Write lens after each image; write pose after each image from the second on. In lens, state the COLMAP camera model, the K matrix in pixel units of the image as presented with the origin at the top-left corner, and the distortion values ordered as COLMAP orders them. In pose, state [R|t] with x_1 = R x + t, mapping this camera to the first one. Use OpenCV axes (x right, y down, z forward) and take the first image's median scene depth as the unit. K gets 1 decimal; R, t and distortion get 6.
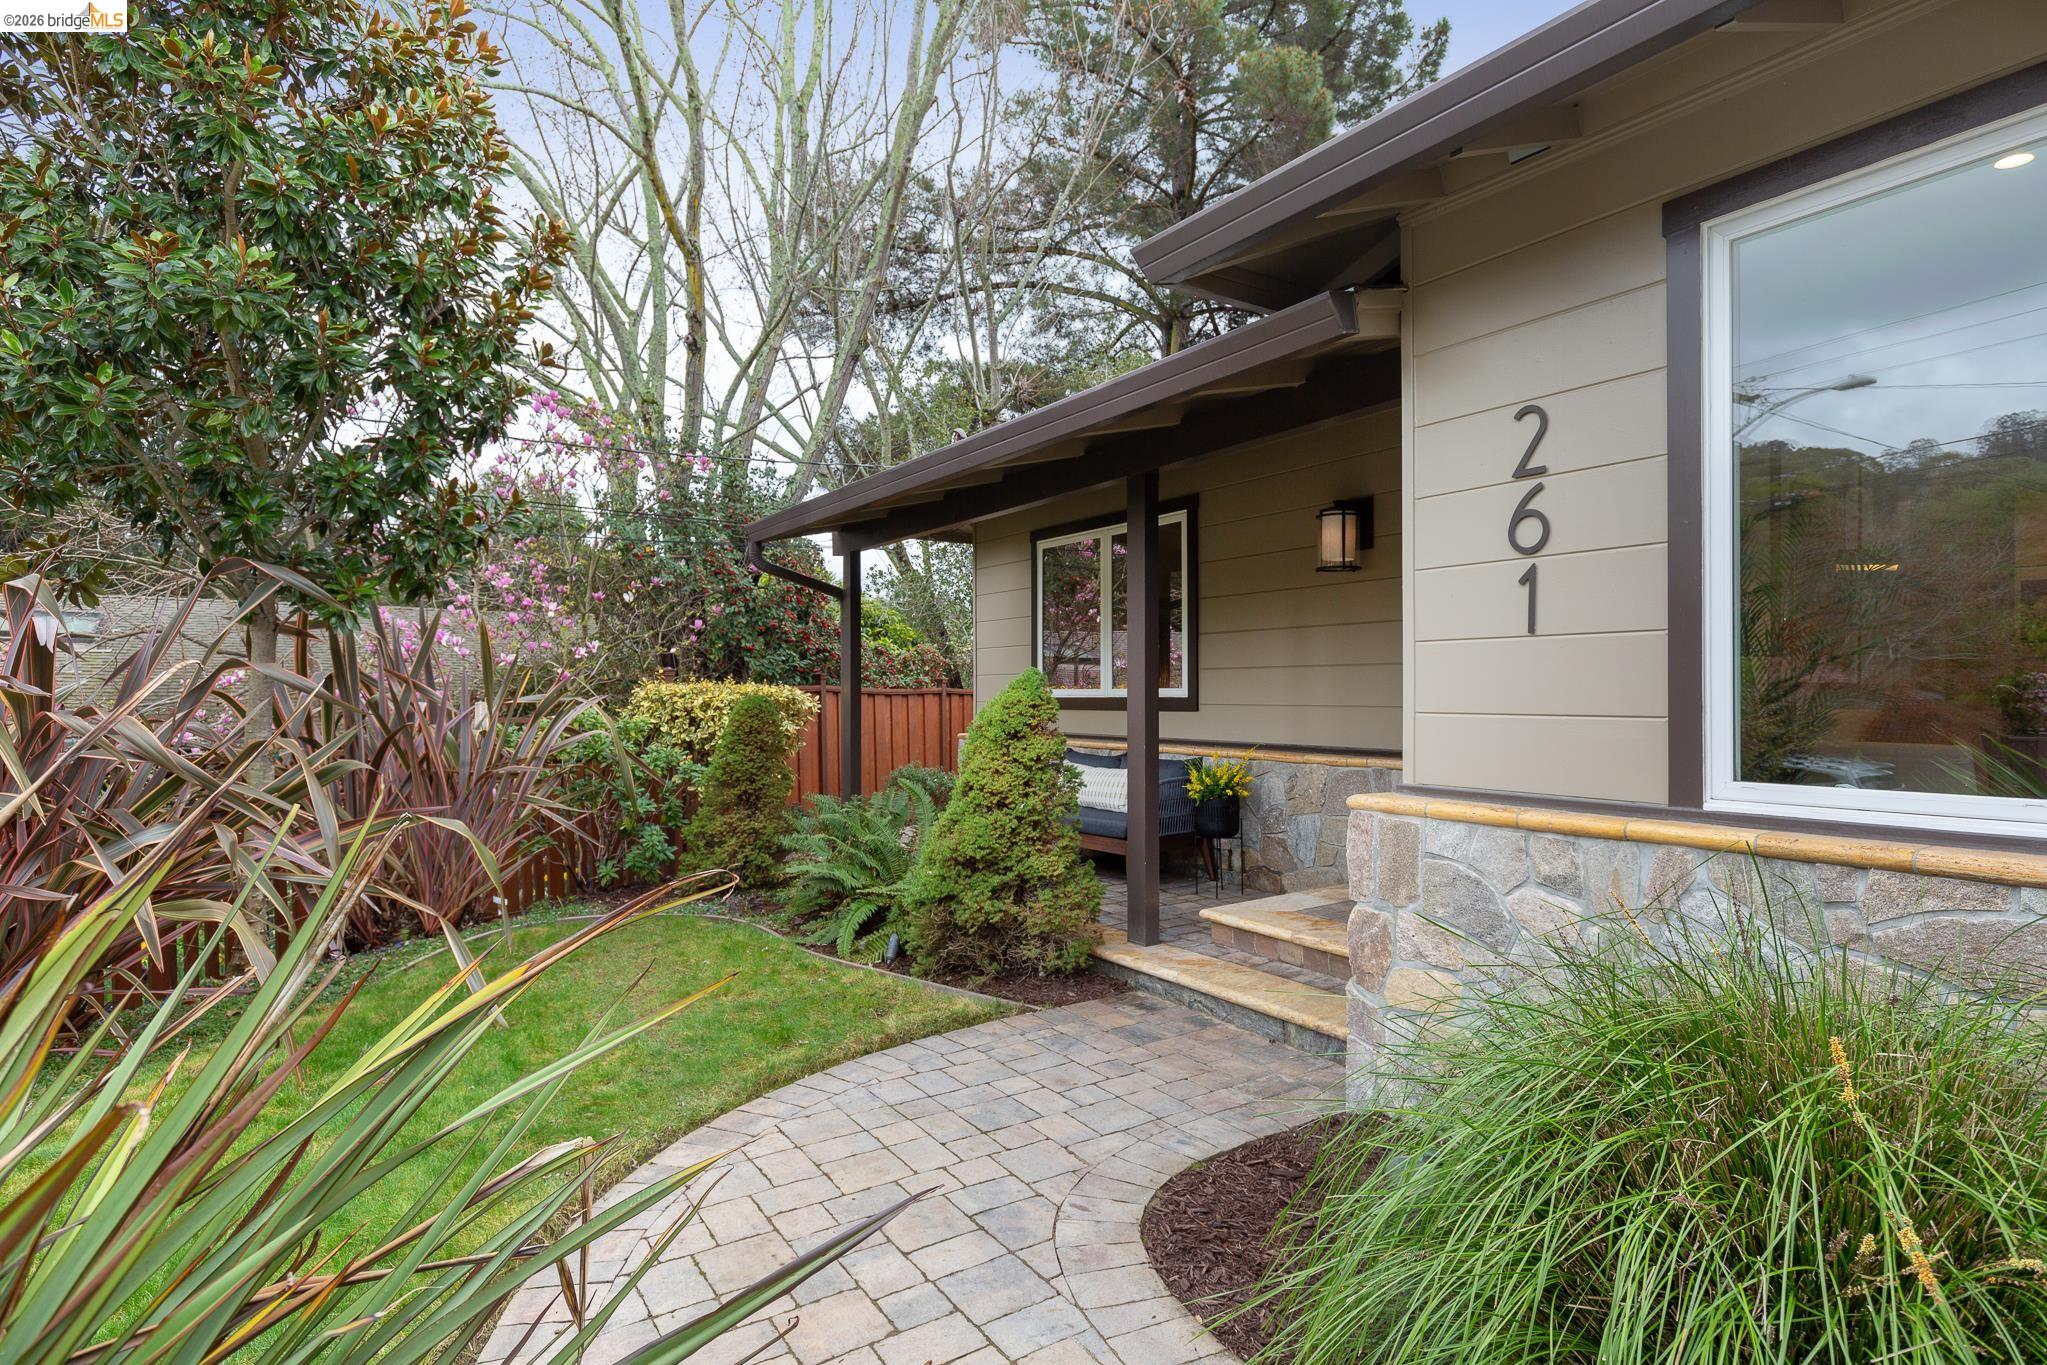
lens RADIAL K [[1193.0, 0, 1024.8], [0, 1193.0, 685.1], [0, 0, 1]] dist [0.003995, 0.000194]
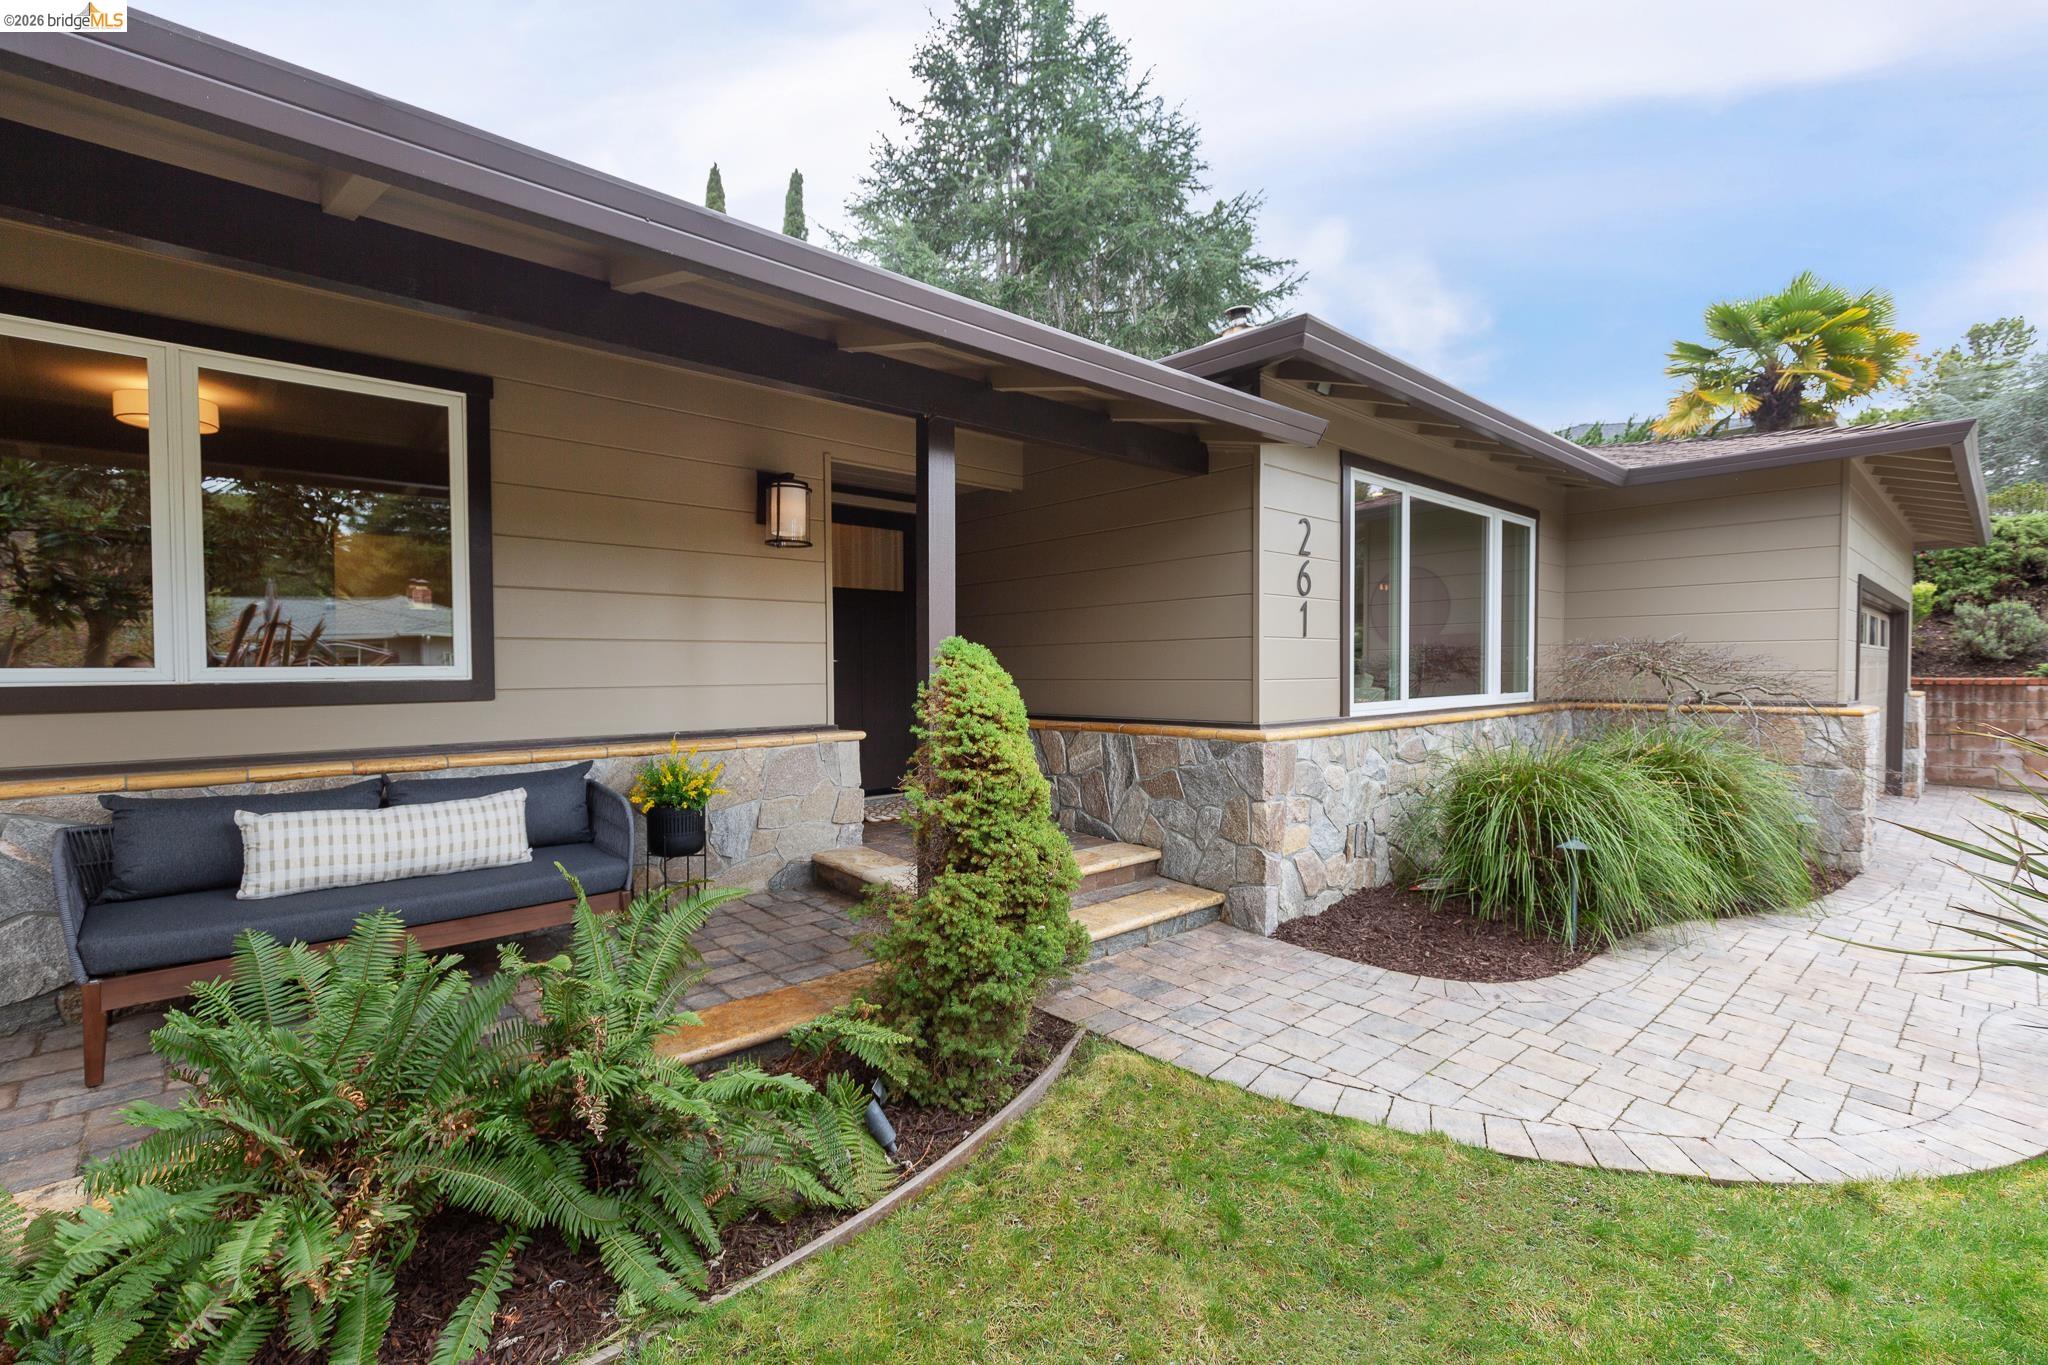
lens RADIAL K [[929.6, 0, 1026.3], [0, 929.6, 684.9], [0, 0, 1]] dist [0.001844, 0.000005]
pose [[-0.215298, -0.017866, 0.976385, -0.862125], [-0.001002, 0.999836, 0.018075, 0.006509], [-0.976548, 0.002913, -0.215280, 1.600717]]
